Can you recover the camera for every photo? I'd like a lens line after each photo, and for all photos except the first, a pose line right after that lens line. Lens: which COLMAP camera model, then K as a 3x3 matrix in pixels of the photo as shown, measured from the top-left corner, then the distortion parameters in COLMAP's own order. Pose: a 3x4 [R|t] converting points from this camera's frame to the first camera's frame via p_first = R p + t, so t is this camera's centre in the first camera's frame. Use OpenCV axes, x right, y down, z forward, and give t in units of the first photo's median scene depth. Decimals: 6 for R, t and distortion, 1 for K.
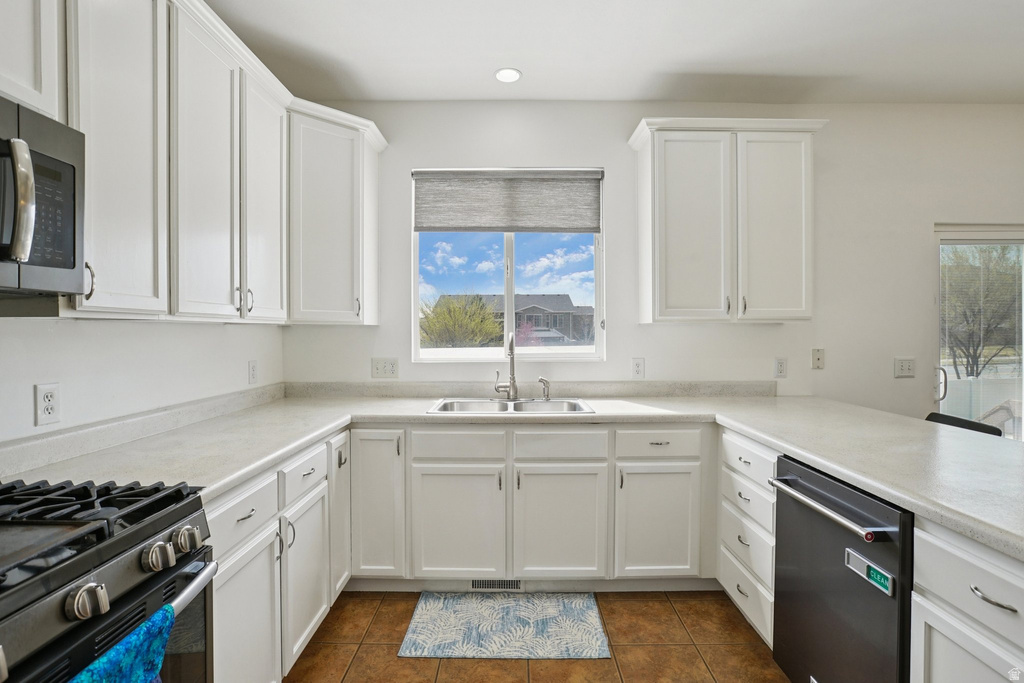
lens RADIAL K [[496.9, 0, 512.0], [0, 496.9, 341.5], [0, 0, 1]] dist [0.000011, 0.000142]
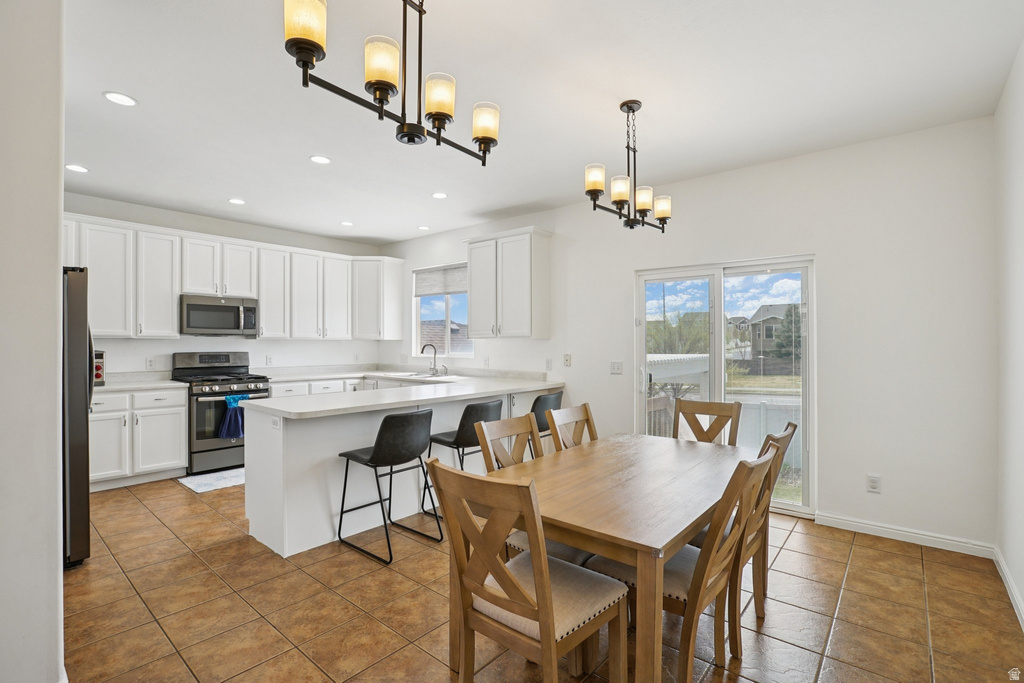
lens RADIAL K [[461.5, 0, 512.0], [0, 461.5, 341.5], [0, 0, 1]] dist [-0.001722, -0.000206]
pose [[0.758347, 0.000788, -0.651851, 1.542422], [-0.014921, 0.999758, -0.016150, 0.002169], [0.651681, 0.021974, 0.758175, -0.290394]]
